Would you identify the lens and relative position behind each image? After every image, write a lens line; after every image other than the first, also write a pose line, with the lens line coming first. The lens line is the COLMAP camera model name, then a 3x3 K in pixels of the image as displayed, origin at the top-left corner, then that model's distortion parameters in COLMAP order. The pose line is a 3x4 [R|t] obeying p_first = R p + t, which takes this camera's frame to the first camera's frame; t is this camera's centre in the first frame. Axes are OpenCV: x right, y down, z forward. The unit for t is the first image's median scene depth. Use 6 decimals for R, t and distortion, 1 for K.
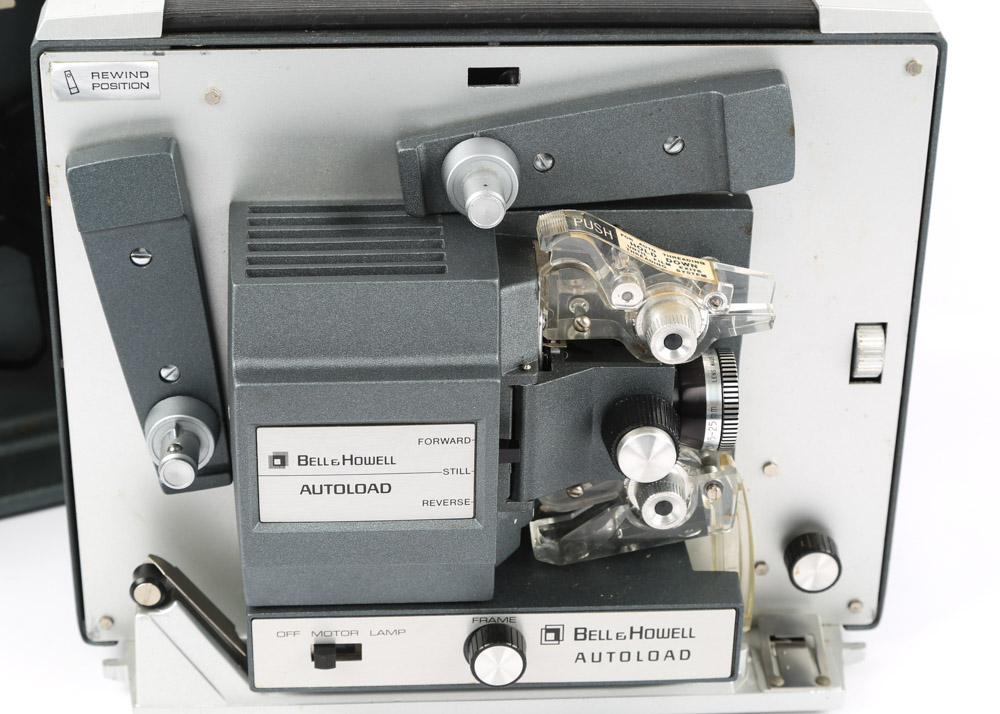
lens RADIAL K [[2265.1, 0, 500.0], [0, 2265.1, 357.0], [0, 0, 1]] dist [-0.116585, -0.396558]
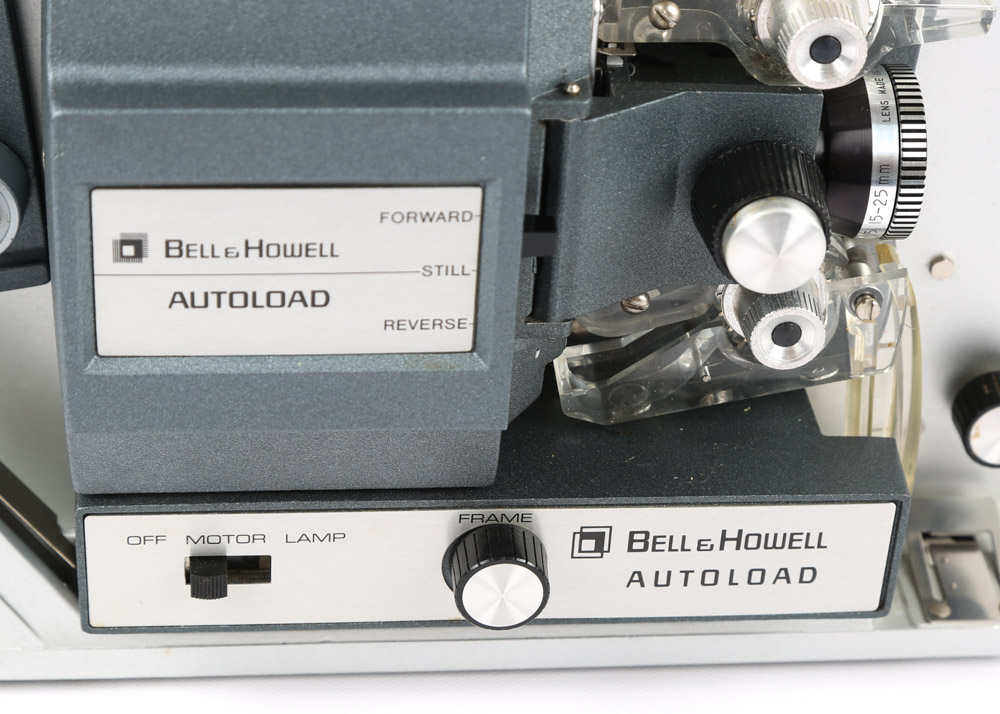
lens RADIAL K [[2265.1, 0, 500.0], [0, 2265.1, 357.0], [0, 0, 1]] dist [-0.116585, -0.396558]
pose [[0.997646, 0.010318, 0.067789, -0.042815], [-0.017773, 0.993738, 0.110309, 0.008935], [-0.066226, -0.111254, 0.991583, 0.423124]]
